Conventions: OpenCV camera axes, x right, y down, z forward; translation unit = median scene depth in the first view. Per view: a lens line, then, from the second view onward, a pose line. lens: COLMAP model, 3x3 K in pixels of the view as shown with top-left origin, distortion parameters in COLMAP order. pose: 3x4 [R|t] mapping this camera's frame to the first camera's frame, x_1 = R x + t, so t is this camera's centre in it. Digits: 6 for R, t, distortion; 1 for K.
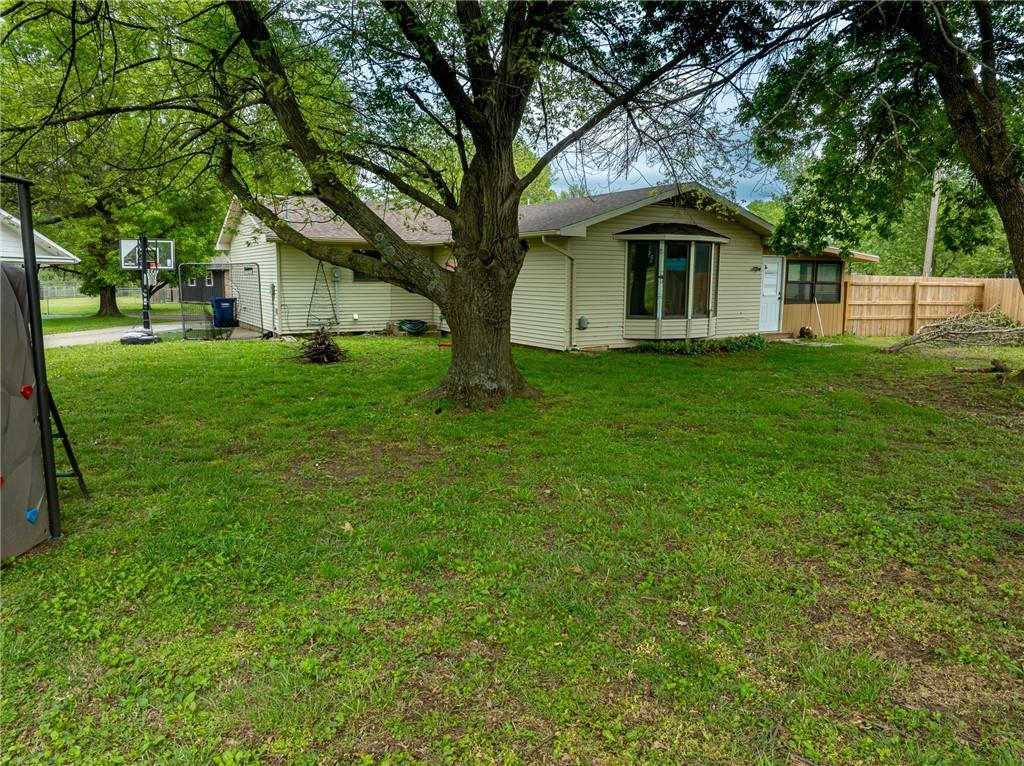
lens RADIAL K [[719.1, 0, 512.0], [0, 719.1, 383.0], [0, 0, 1]] dist [-0.029856, -0.006213]
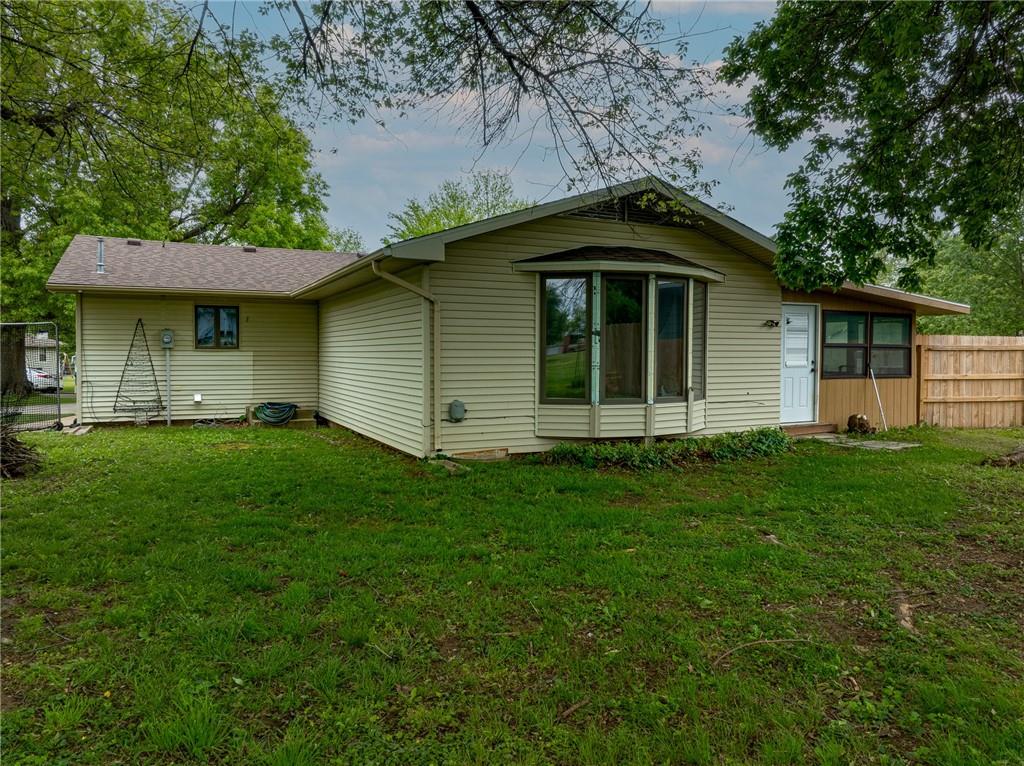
lens RADIAL K [[723.1, 0, 508.9], [0, 723.1, 375.6], [0, 0, 1]] dist [-0.063407, 0.032213]
pose [[0.996441, -0.001333, -0.084281, 0.174879], [-0.008808, 0.992754, -0.119839, -0.038550], [0.083830, 0.120155, 0.989209, 0.386238]]
